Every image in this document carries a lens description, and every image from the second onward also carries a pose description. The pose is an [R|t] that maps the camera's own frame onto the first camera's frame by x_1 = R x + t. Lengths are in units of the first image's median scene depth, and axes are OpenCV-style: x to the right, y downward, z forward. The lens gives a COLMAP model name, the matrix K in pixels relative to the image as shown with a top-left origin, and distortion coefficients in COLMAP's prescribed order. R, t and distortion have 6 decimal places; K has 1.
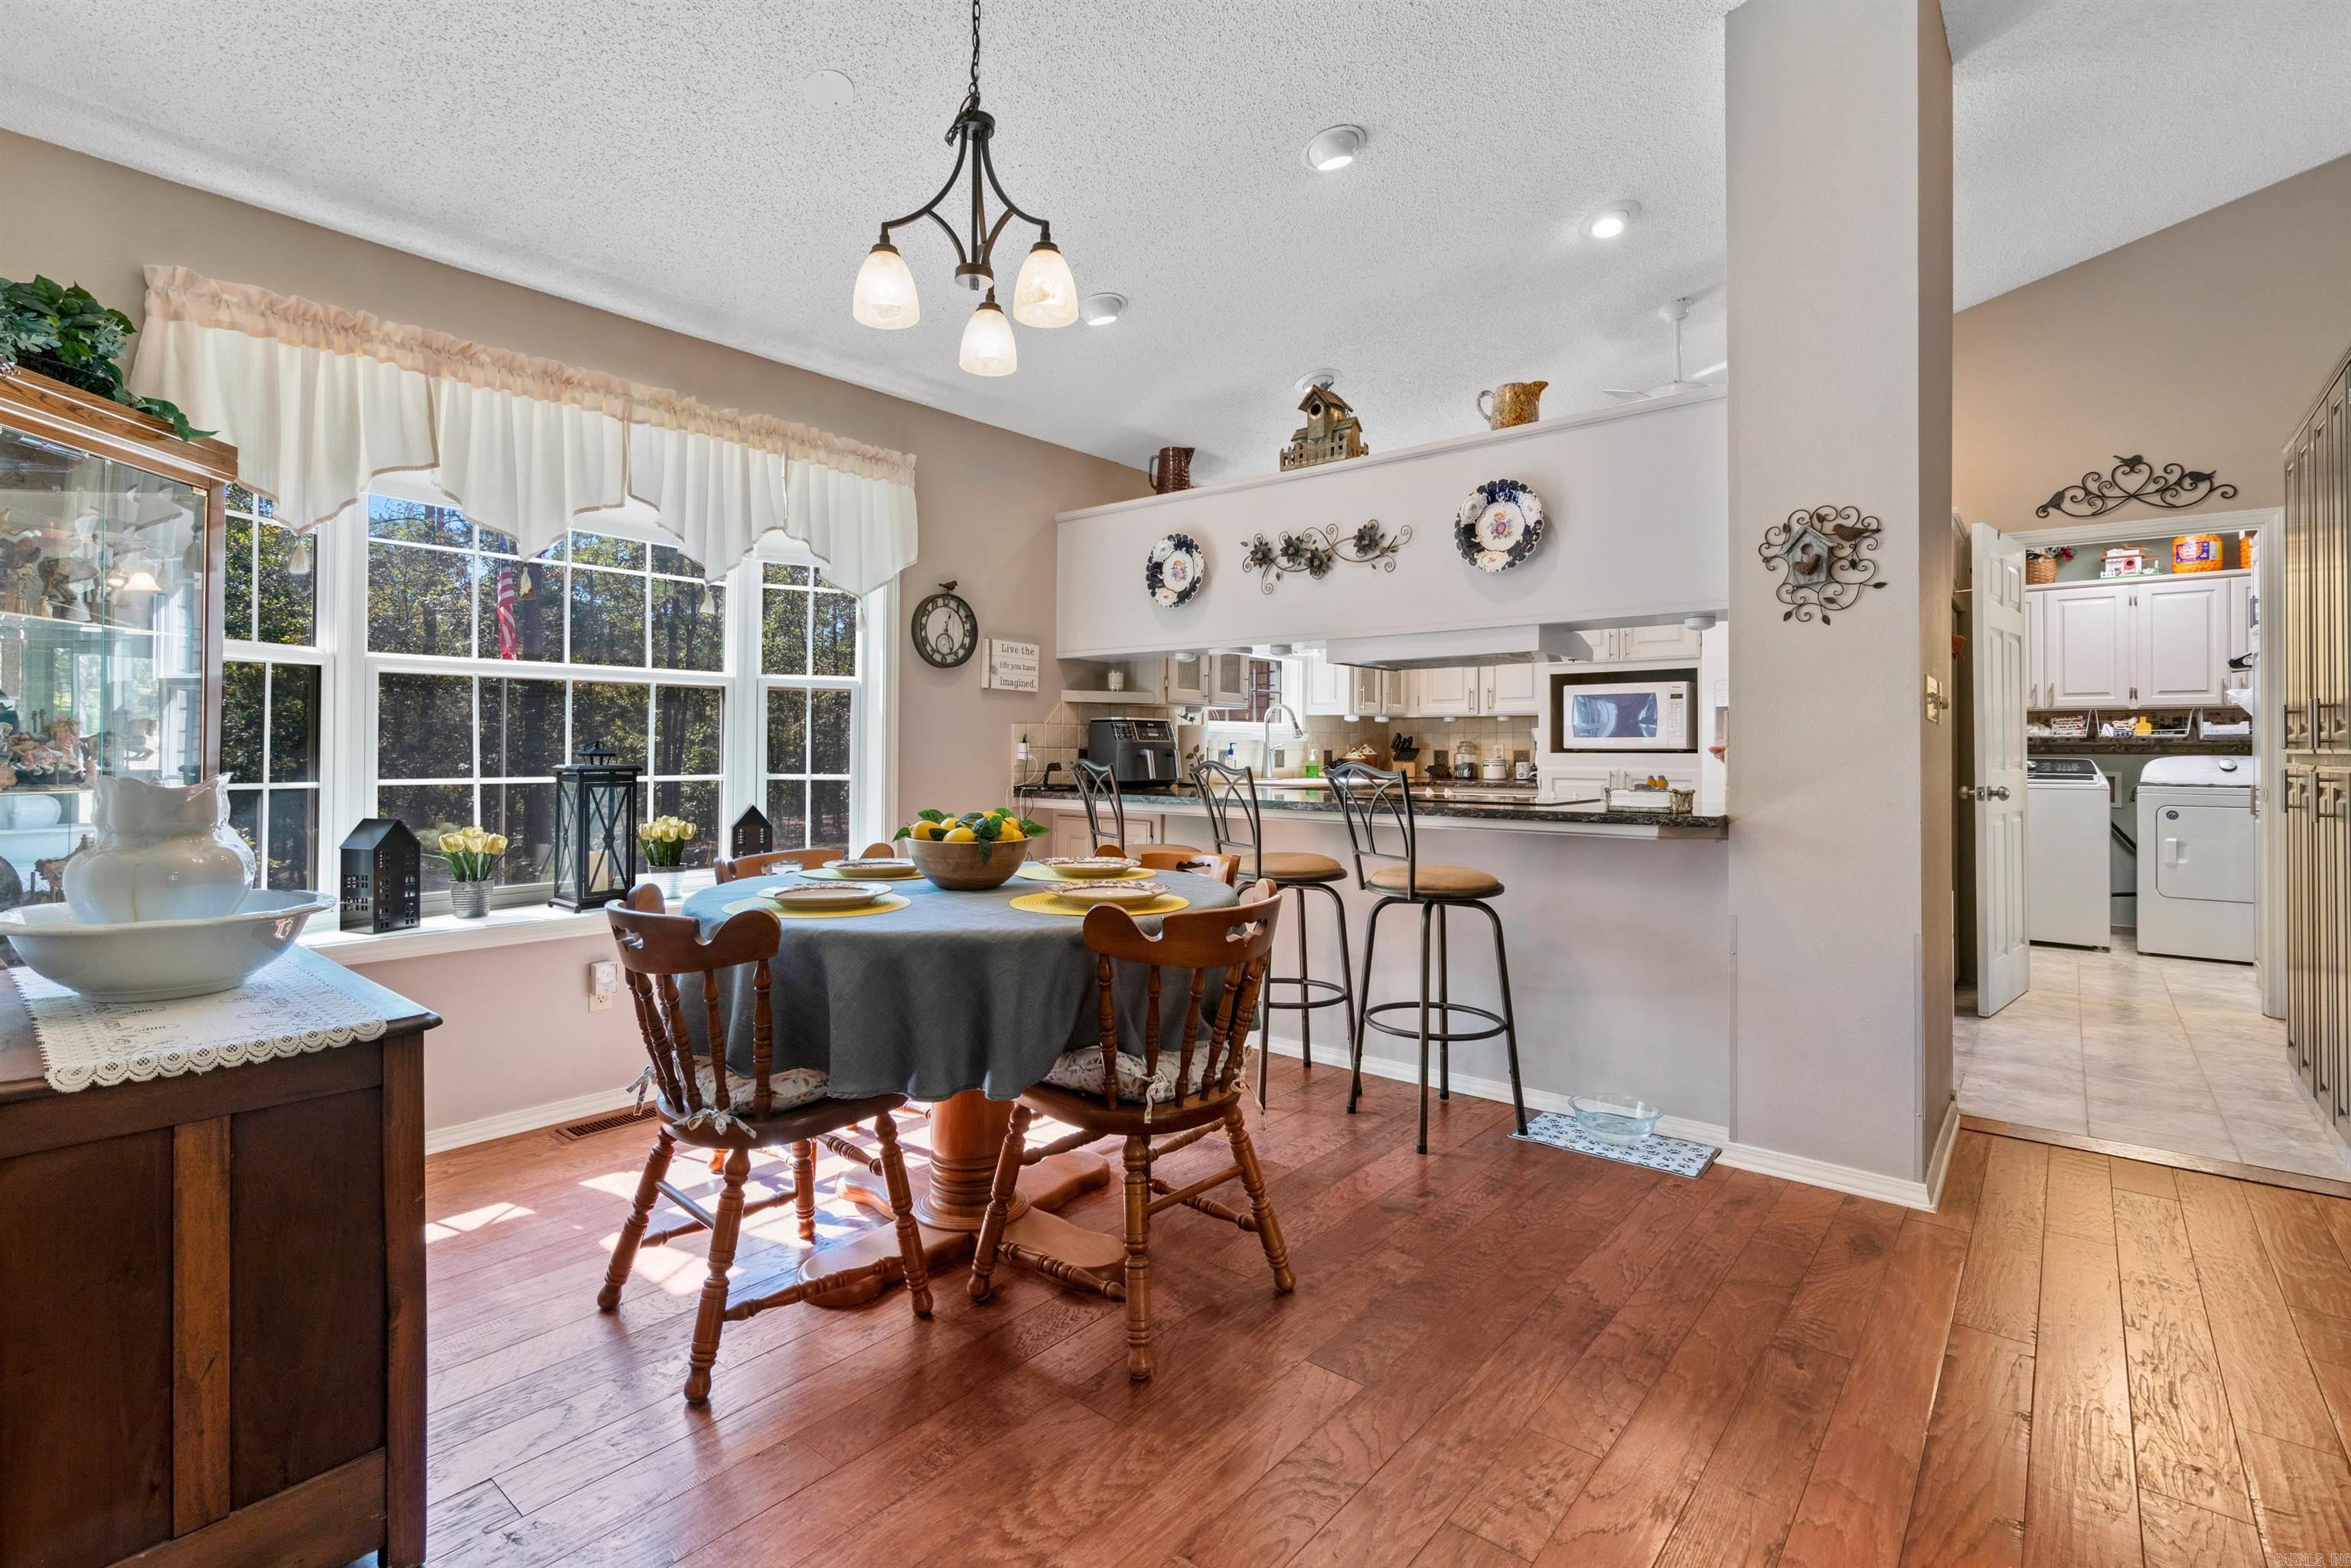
lens RADIAL K [[1072.5, 0, 1133.0], [0, 1072.5, 741.1], [0, 0, 1]] dist [-0.003579, 0.002002]
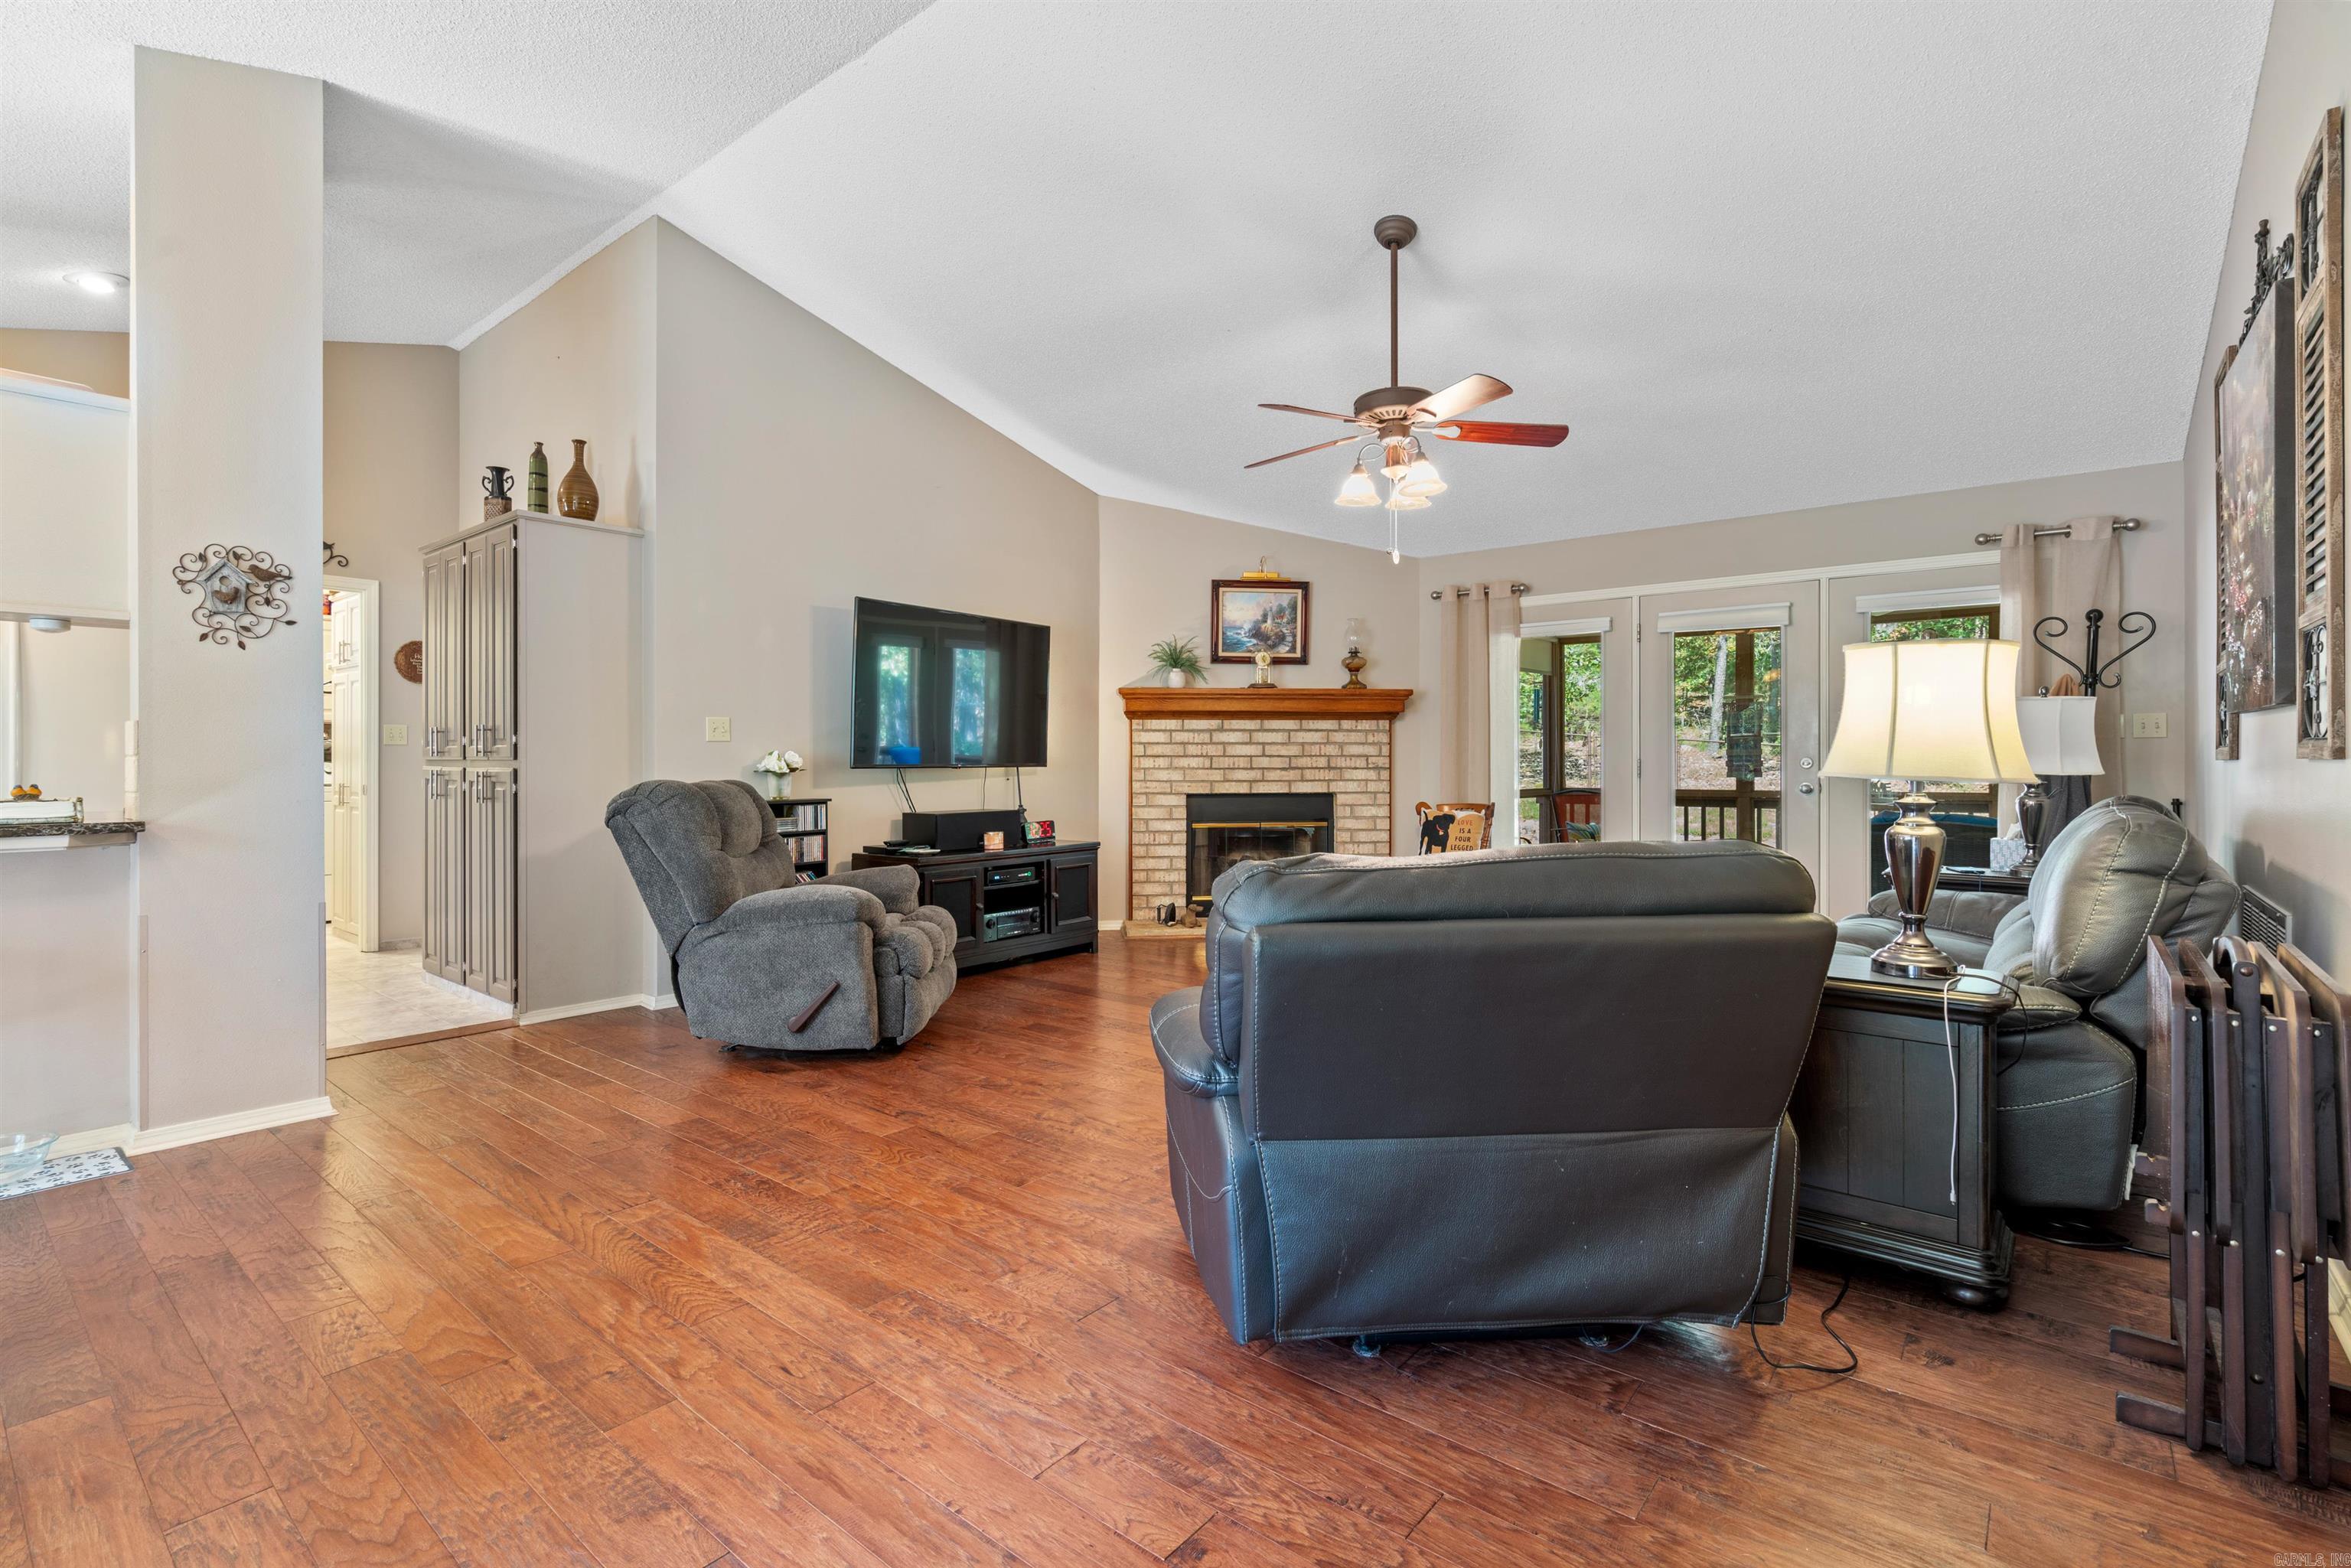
lens RADIAL K [[1072.5, 0, 1164.5], [0, 1072.5, 766.4], [0, 0, 1]] dist [-0.003579, 0.002002]
pose [[-0.021904, -0.007720, 0.999730, -0.410153], [-0.008789, 0.999933, 0.007529, 0.000278], [-0.999721, -0.008621, -0.021970, 0.021436]]
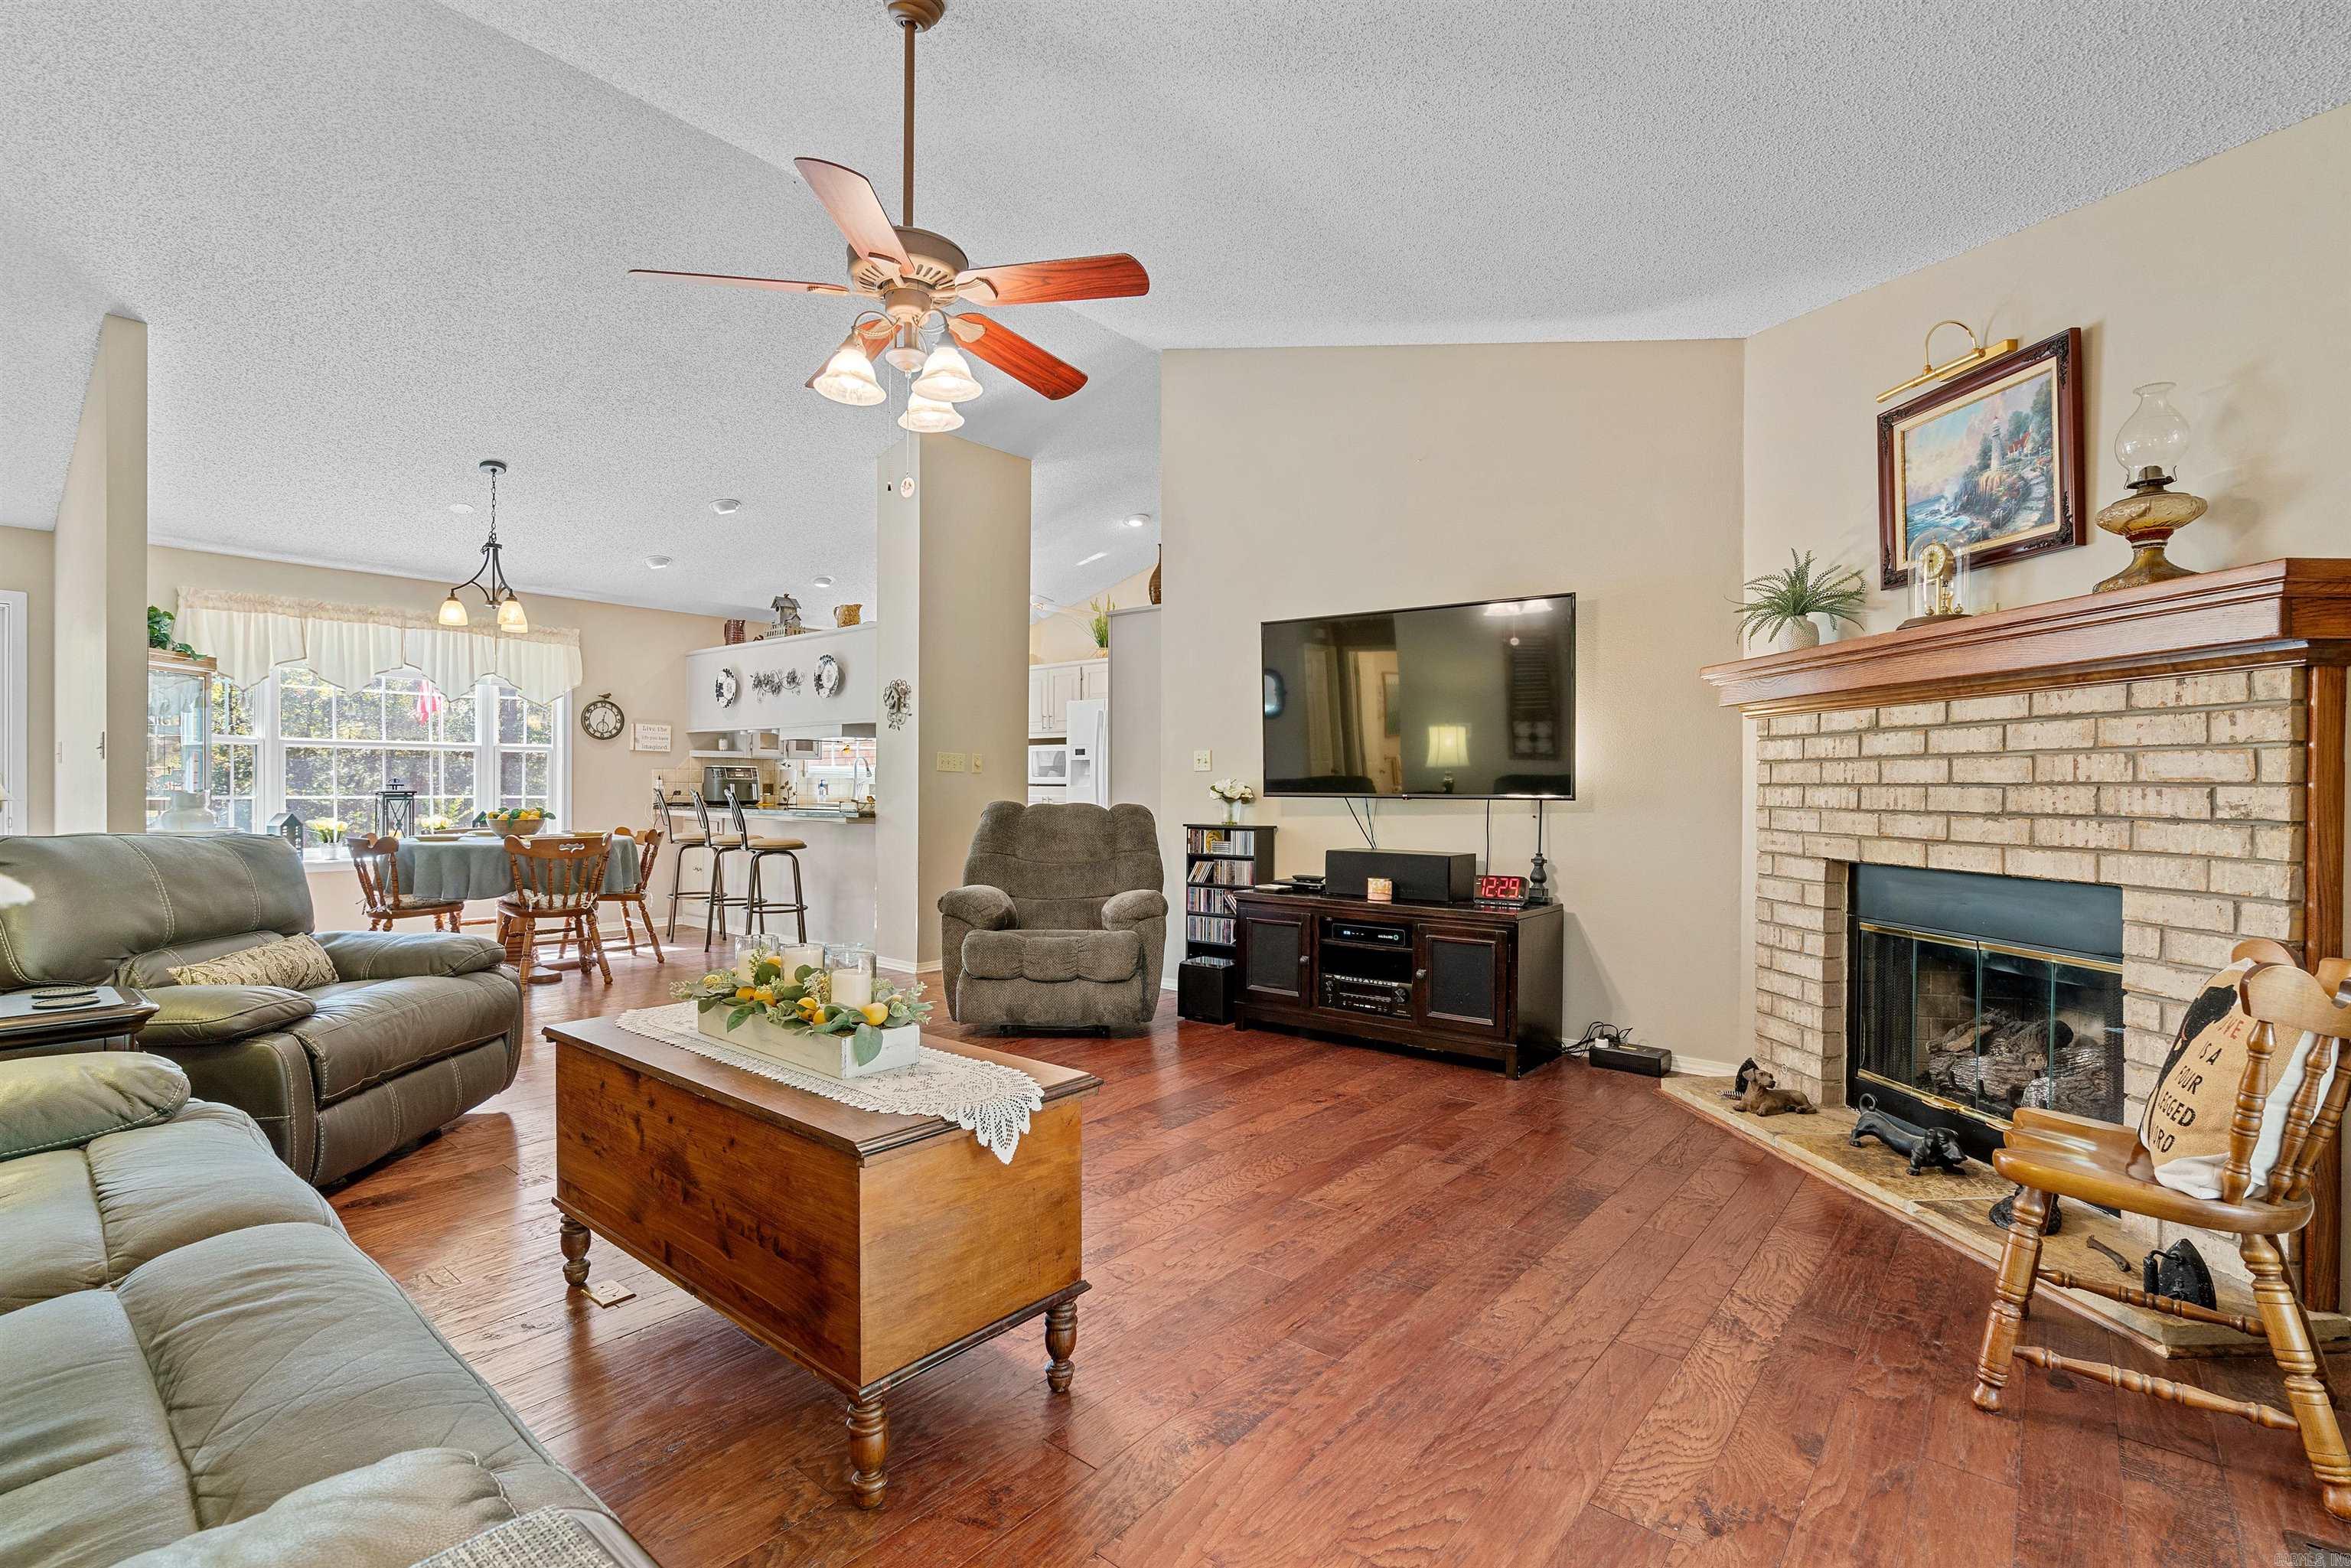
lens RADIAL K [[1072.5, 0, 1152.6], [0, 1072.5, 791.6], [0, 0, 1]] dist [-0.003579, 0.002002]
pose [[0.999988, 0.003306, 0.003679, 0.953641], [-0.003360, 0.999884, 0.014827, -0.010506], [-0.003630, -0.014839, 0.999883, -1.074165]]
